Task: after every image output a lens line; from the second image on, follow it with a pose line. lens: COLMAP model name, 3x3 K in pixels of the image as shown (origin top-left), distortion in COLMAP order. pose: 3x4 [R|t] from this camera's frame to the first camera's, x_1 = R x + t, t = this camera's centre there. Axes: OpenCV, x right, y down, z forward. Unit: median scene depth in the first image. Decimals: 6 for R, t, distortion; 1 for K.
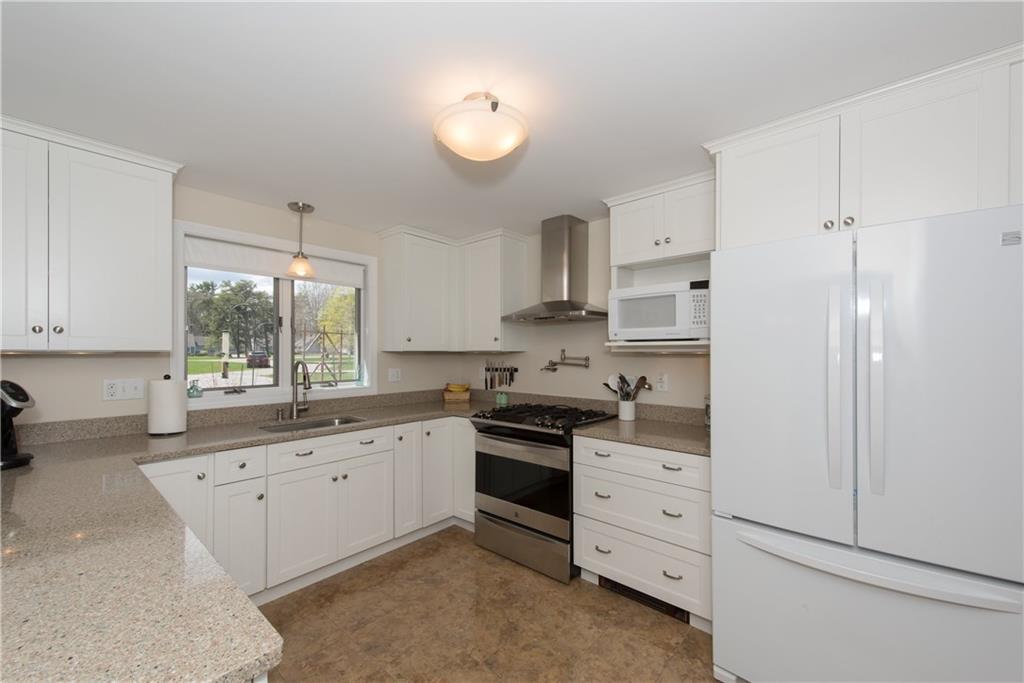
lens RADIAL K [[404.5, 0, 502.3], [0, 404.5, 352.4], [0, 0, 1]] dist [-0.001920, -0.001625]
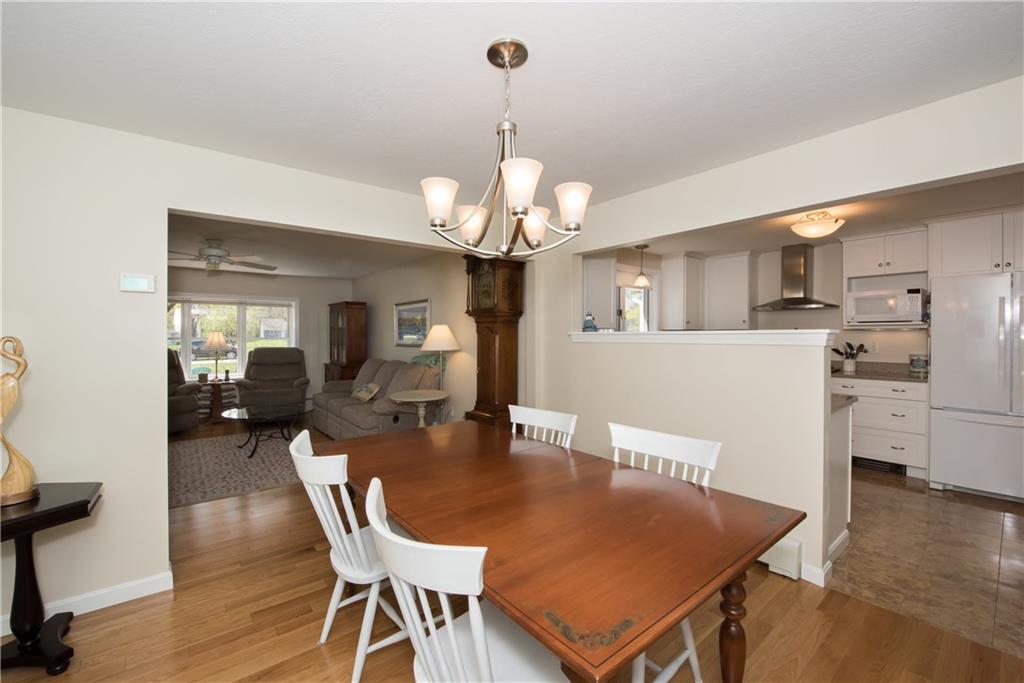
lens RADIAL K [[404.5, 0, 519.9], [0, 404.5, 341.9], [0, 0, 1]] dist [-0.001920, -0.001625]
pose [[0.986607, 0.004118, -0.163062, -0.743771], [-0.003474, 0.999985, 0.004236, 0.047346], [0.163077, -0.003613, 0.986607, -0.826502]]
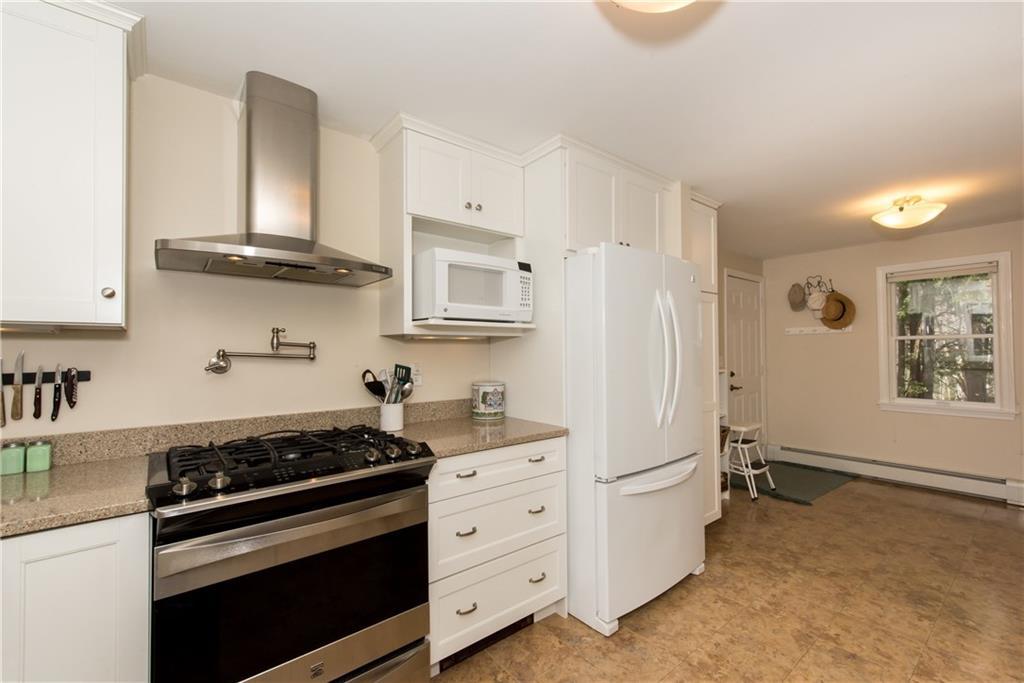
lens RADIAL K [[431.0, 0, 510.2], [0, 431.0, 342.6], [0, 0, 1]] dist [0.002582, -0.000316]
pose [[0.162237, 0.018033, 0.986587, -0.427098], [0.007688, 0.999780, -0.019538, 0.029086], [-0.986722, 0.010755, 0.162062, 0.682908]]
